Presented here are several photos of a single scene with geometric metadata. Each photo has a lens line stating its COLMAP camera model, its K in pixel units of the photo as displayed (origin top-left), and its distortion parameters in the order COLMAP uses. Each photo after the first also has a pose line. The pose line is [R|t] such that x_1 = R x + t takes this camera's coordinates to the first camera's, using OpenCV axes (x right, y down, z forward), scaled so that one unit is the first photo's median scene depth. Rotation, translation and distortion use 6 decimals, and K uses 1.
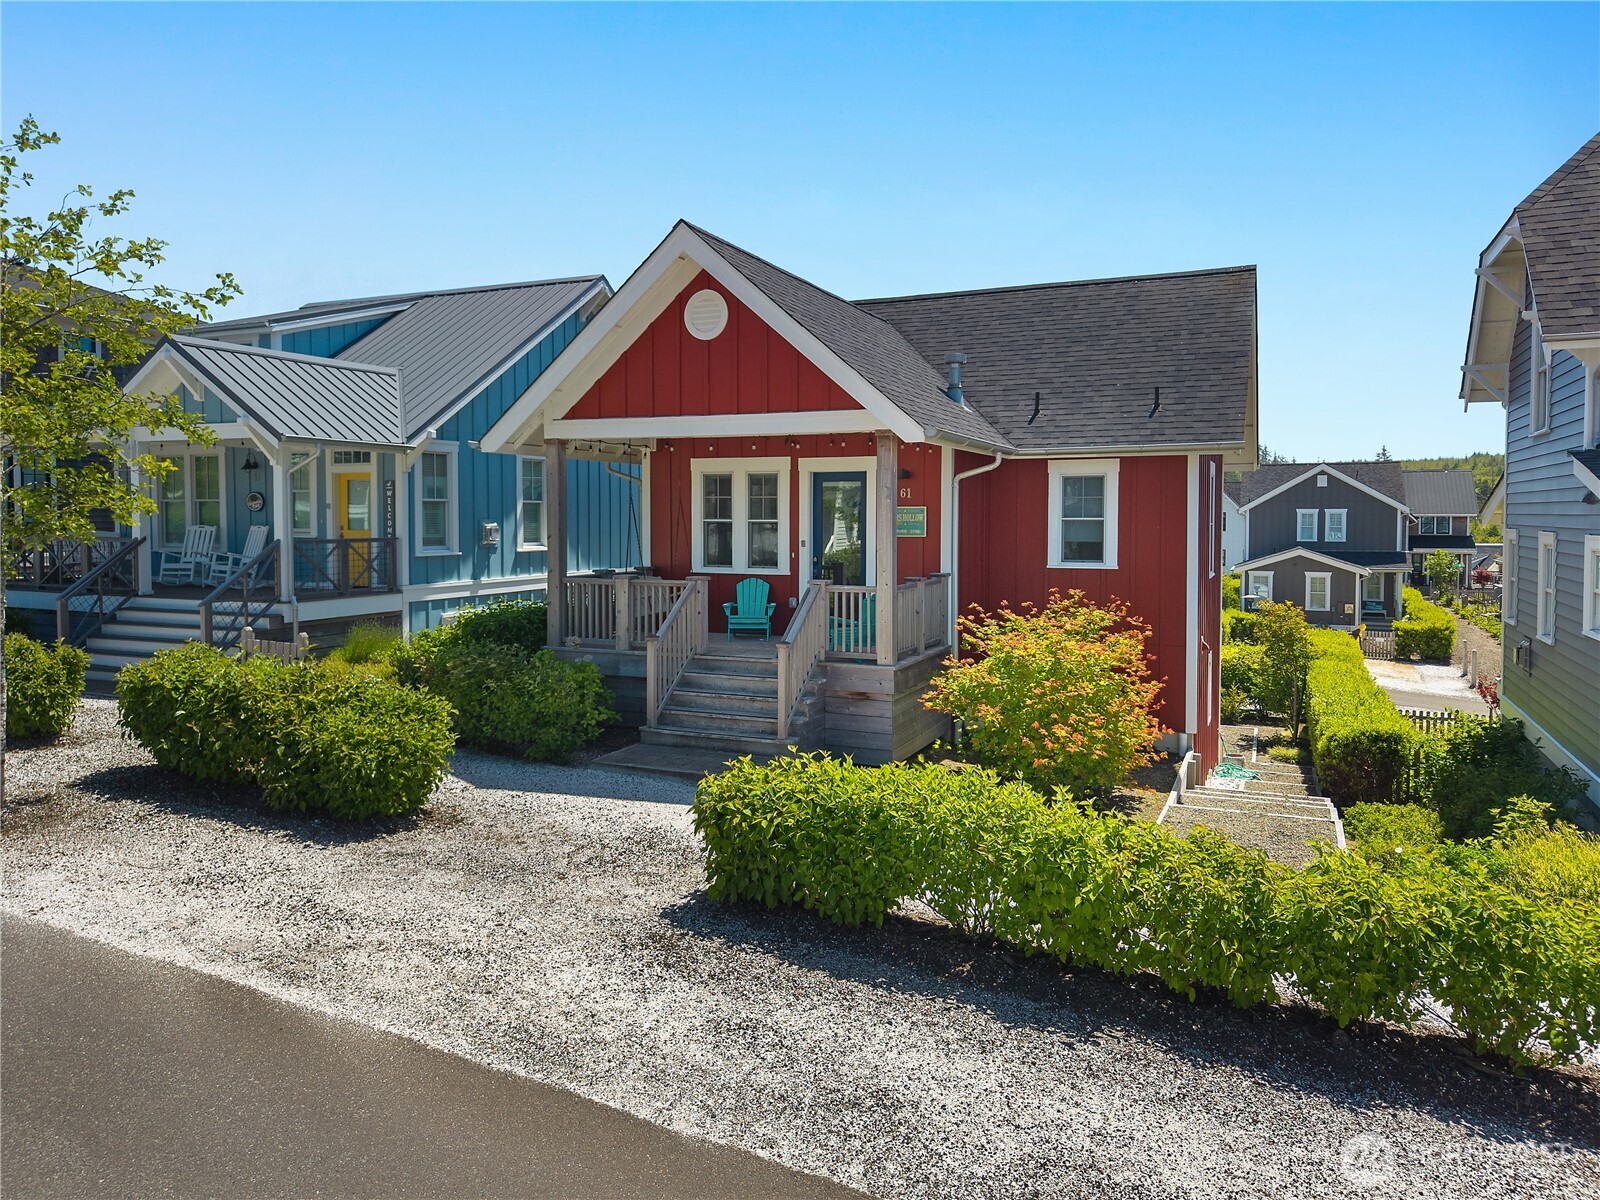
lens RADIAL K [[1135.8, 0, 800.0], [0, 1135.8, 600.0], [0, 0, 1]] dist [0.045888, -0.082761]
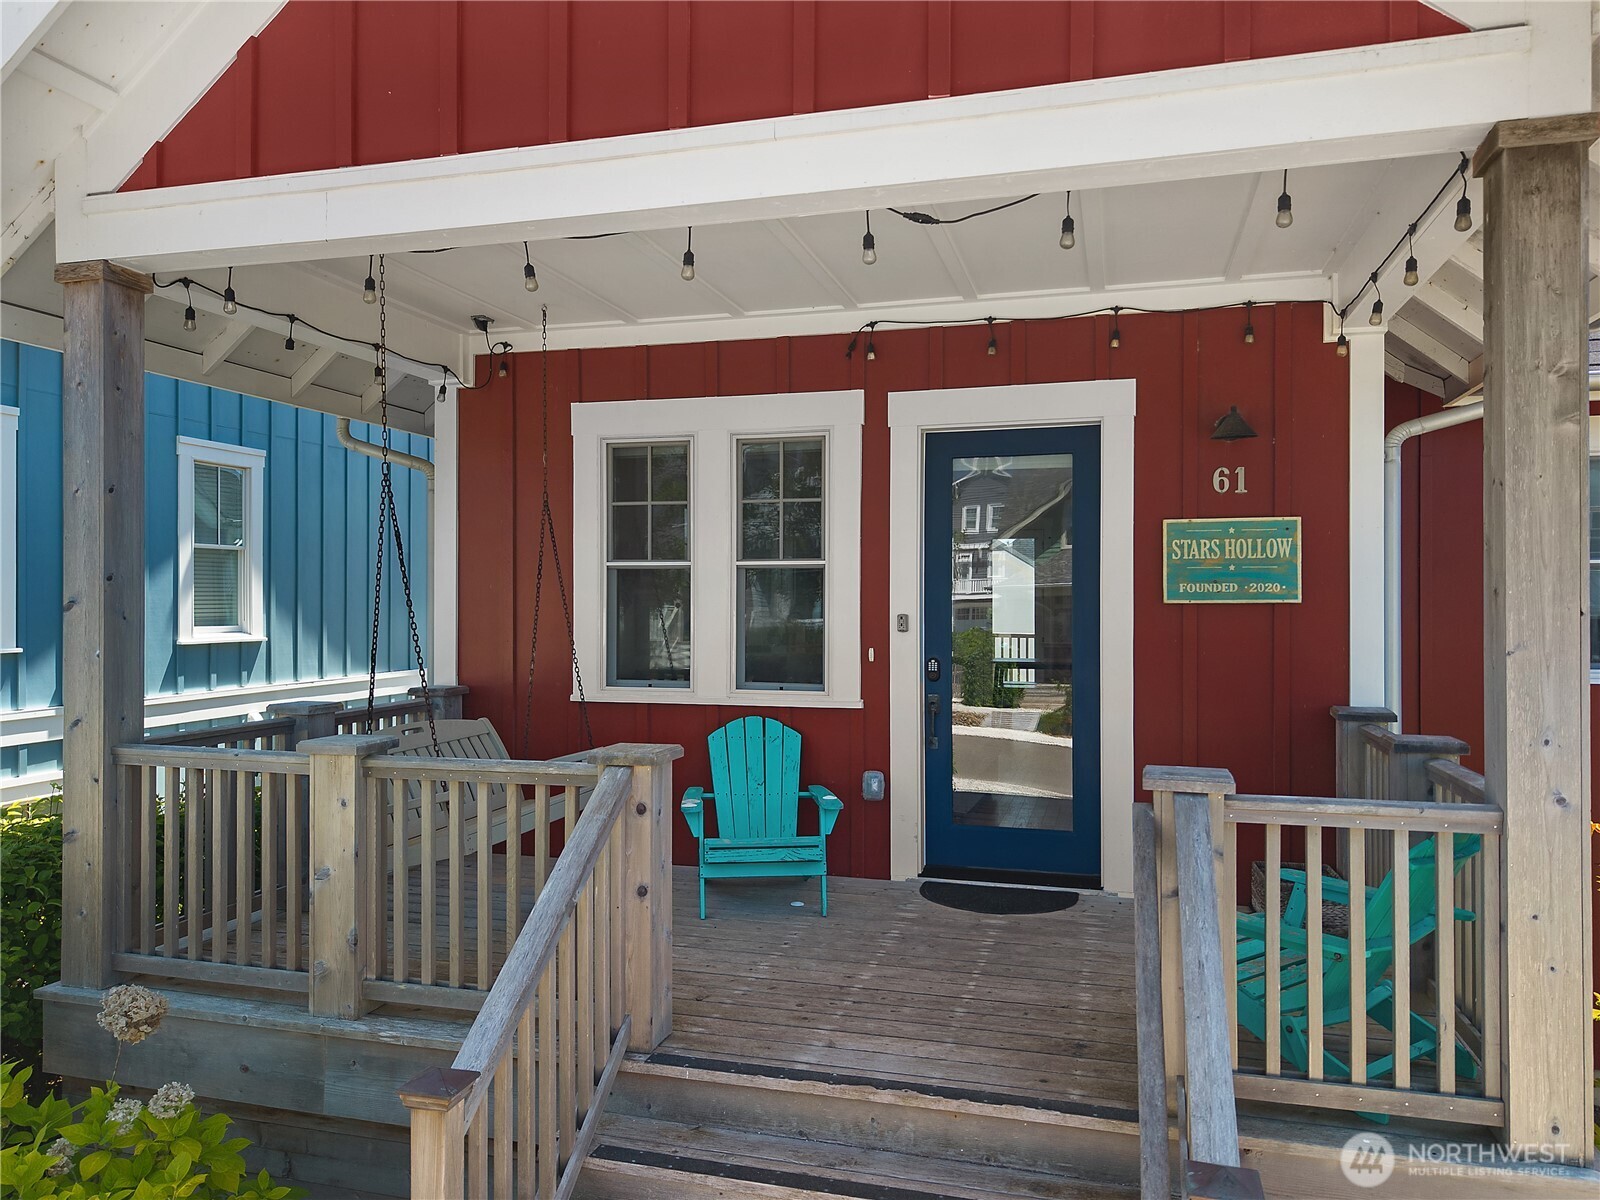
lens RADIAL K [[1136.9, 0, 967.9], [0, 1136.9, 605.6], [0, 0, 1]] dist [0.049461, -0.077504]
pose [[0.961625, -0.002197, 0.274360, -0.076761], [0.019941, 0.997883, -0.061905, -0.031414], [-0.273643, 0.065001, 0.959633, 0.623883]]
